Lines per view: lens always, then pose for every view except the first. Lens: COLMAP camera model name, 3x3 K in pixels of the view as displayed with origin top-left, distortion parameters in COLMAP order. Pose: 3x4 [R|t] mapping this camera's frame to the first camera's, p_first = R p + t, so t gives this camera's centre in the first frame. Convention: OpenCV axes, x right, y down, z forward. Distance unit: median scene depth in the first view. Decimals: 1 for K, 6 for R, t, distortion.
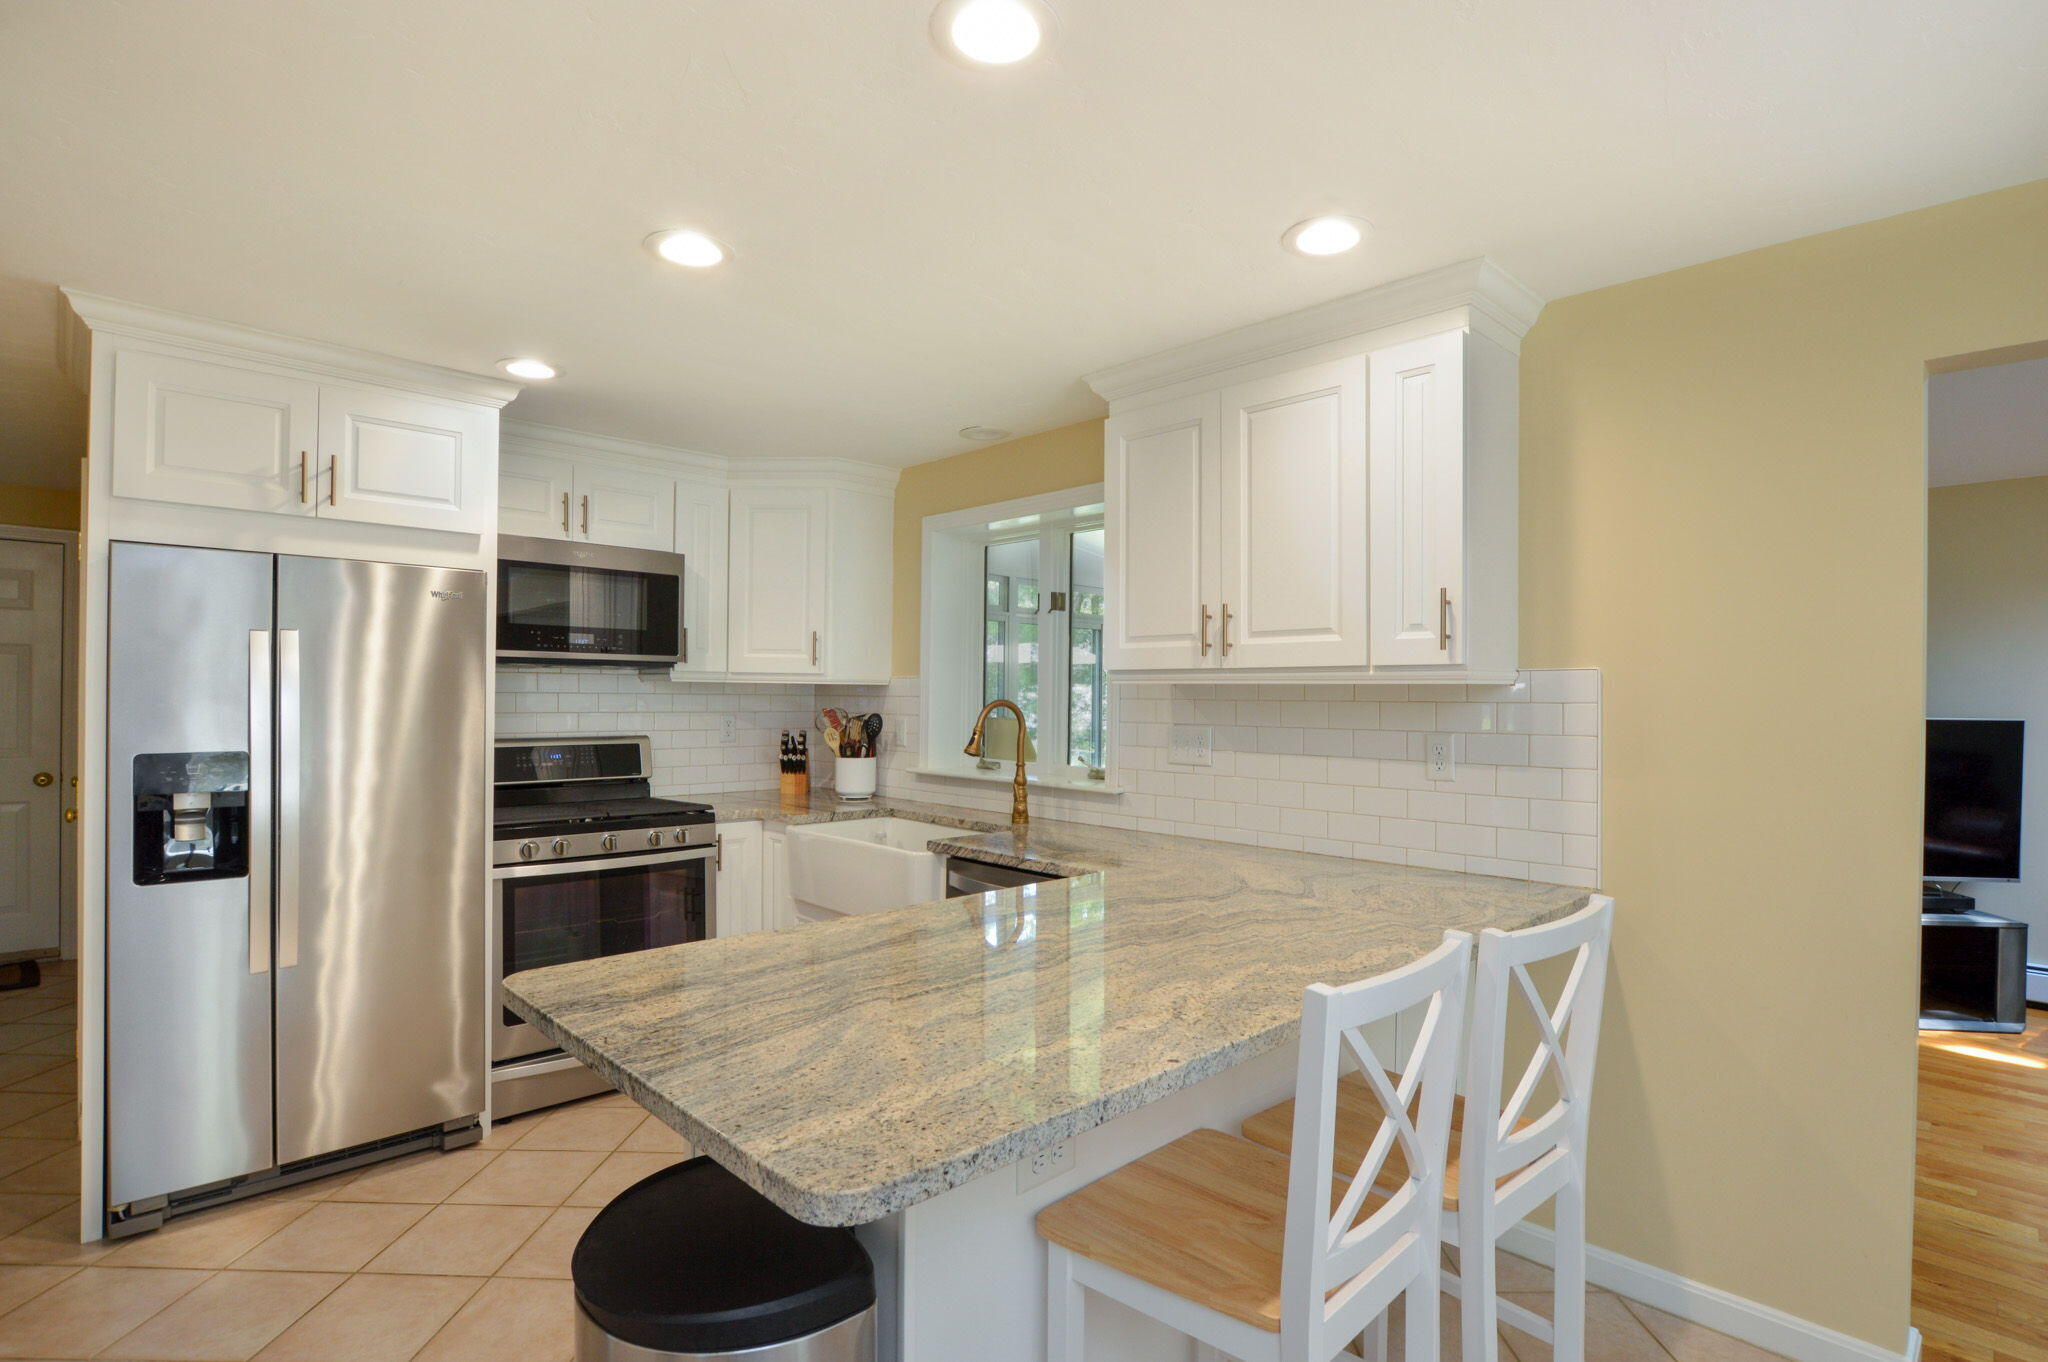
lens RADIAL K [[998.9, 0, 1043.3], [0, 998.9, 694.4], [0, 0, 1]] dist [-0.024610, 0.004013]
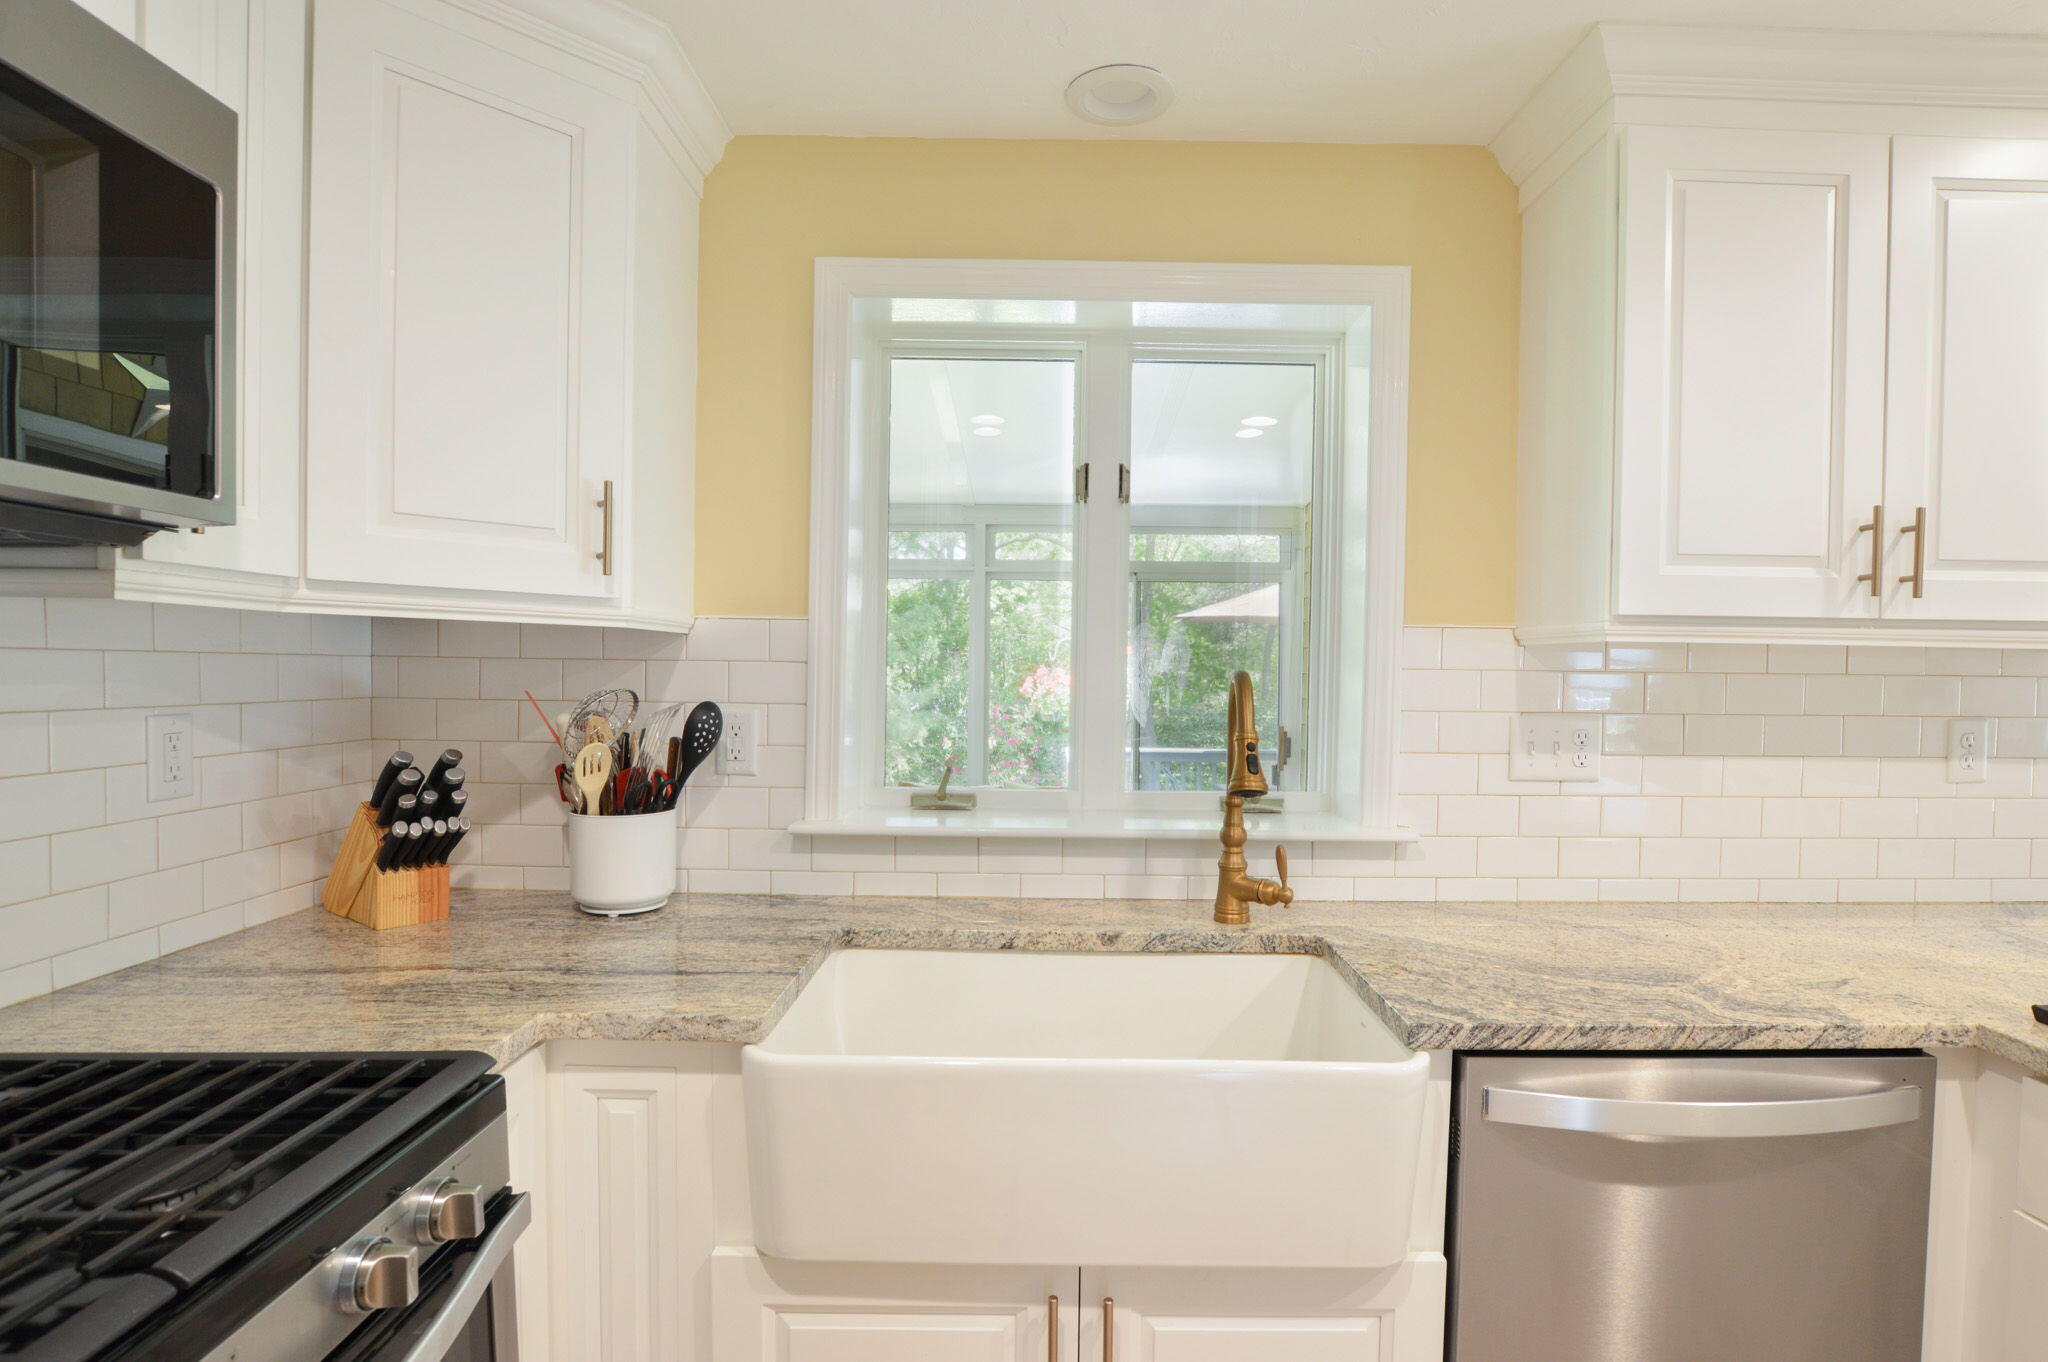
lens RADIAL K [[998.9, 0, 1043.6], [0, 998.9, 689.3], [0, 0, 1]] dist [-0.024610, 0.004013]
pose [[0.696217, -0.014954, 0.717675, -0.391052], [-0.006525, 0.999610, 0.027159, 0.001585], [-0.717802, -0.023591, 0.695848, 0.648384]]
